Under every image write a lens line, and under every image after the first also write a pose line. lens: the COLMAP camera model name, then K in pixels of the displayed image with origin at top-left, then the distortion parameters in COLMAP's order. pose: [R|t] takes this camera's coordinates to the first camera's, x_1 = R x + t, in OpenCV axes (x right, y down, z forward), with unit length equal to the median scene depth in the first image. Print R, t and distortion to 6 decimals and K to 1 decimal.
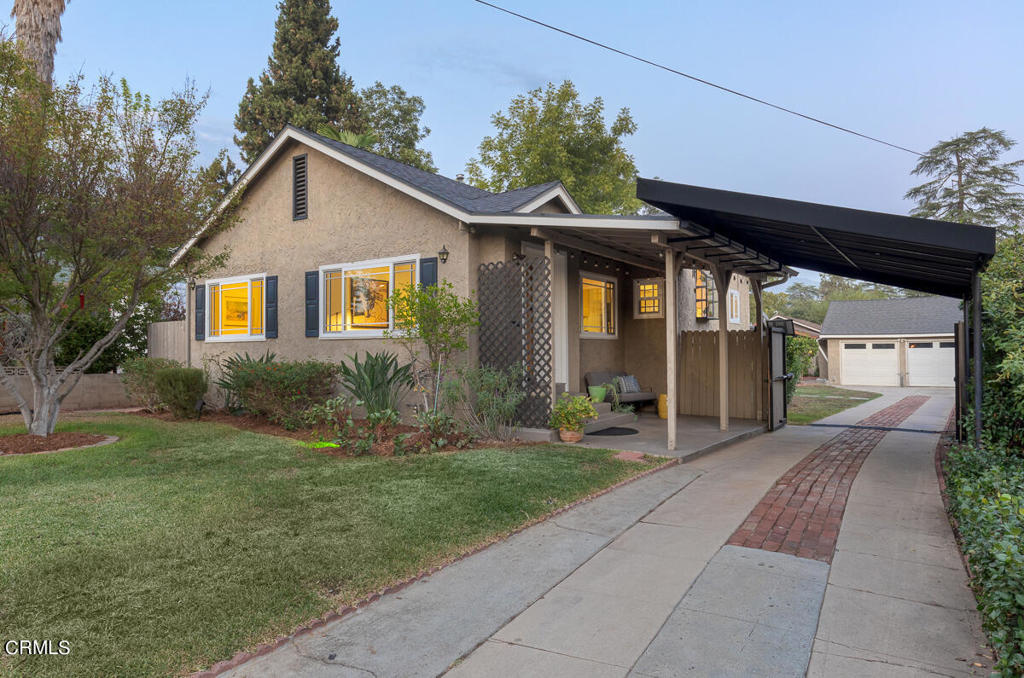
lens RADIAL K [[662.0, 0, 513.0], [0, 662.0, 338.0], [0, 0, 1]] dist [-0.007702, -0.003938]
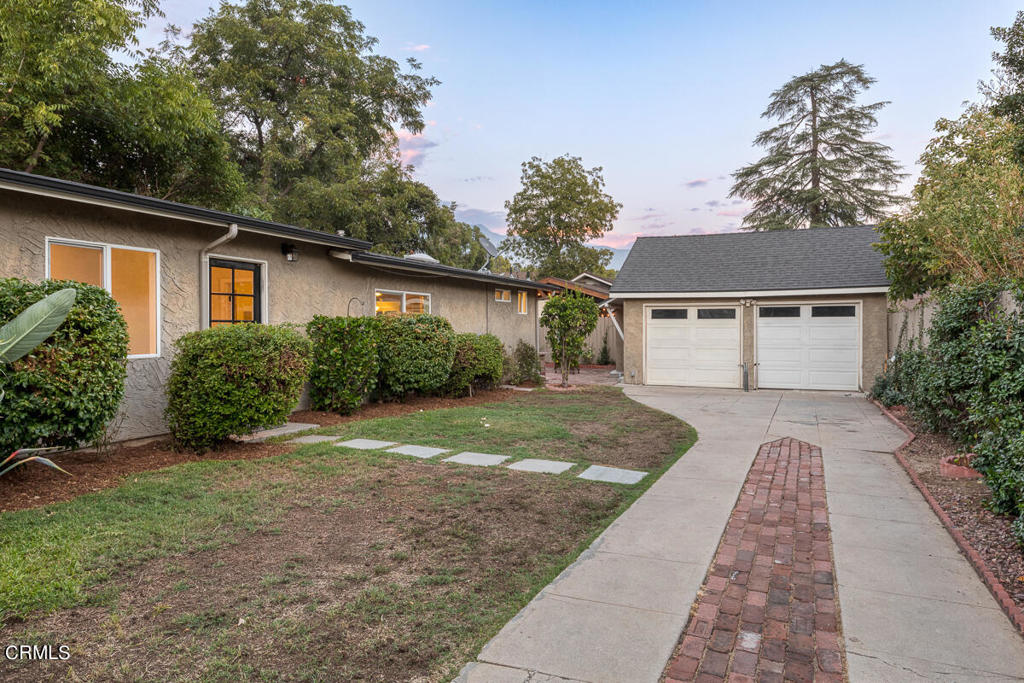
lens RADIAL K [[662.0, 0, 510.6], [0, 662.0, 340.7], [0, 0, 1]] dist [-0.007702, -0.003938]
pose [[0.982223, -0.002858, 0.187695, 0.137795], [-0.005211, 0.999083, 0.042486, 0.005894], [-0.187645, -0.042708, 0.981308, 0.233709]]
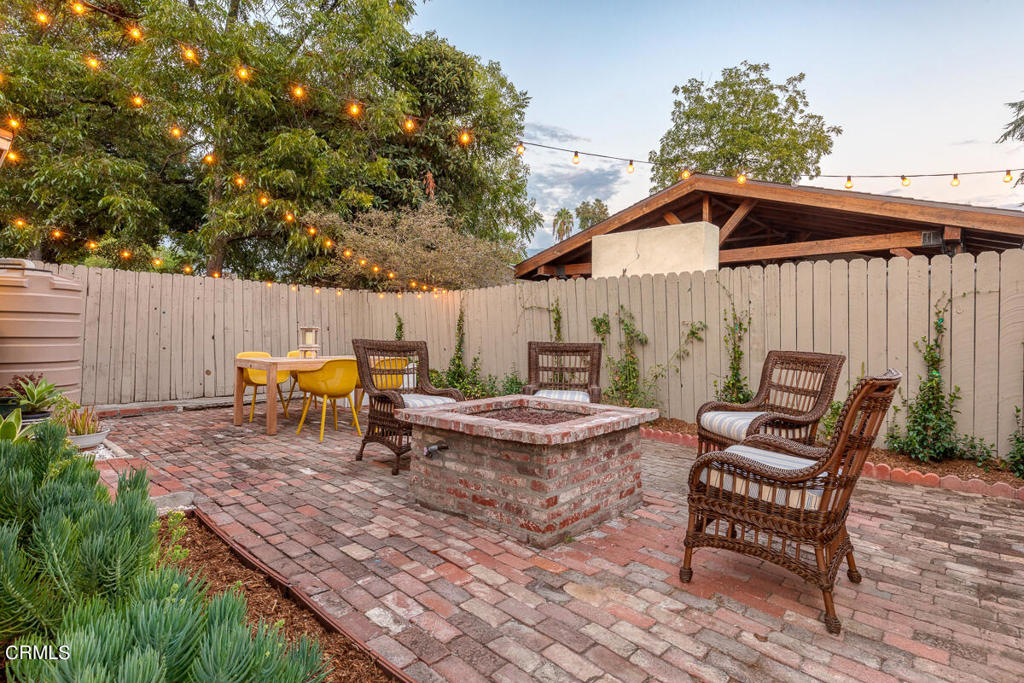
lens RADIAL K [[510.2, 0, 515.2], [0, 510.2, 338.8], [0, 0, 1]] dist [0.002039, 0.000210]
pose [[0.990617, 0.011989, -0.136140, 0.195249], [-0.007318, 0.999369, 0.034761, 0.014355], [0.136471, -0.033439, 0.990080, 0.443005]]
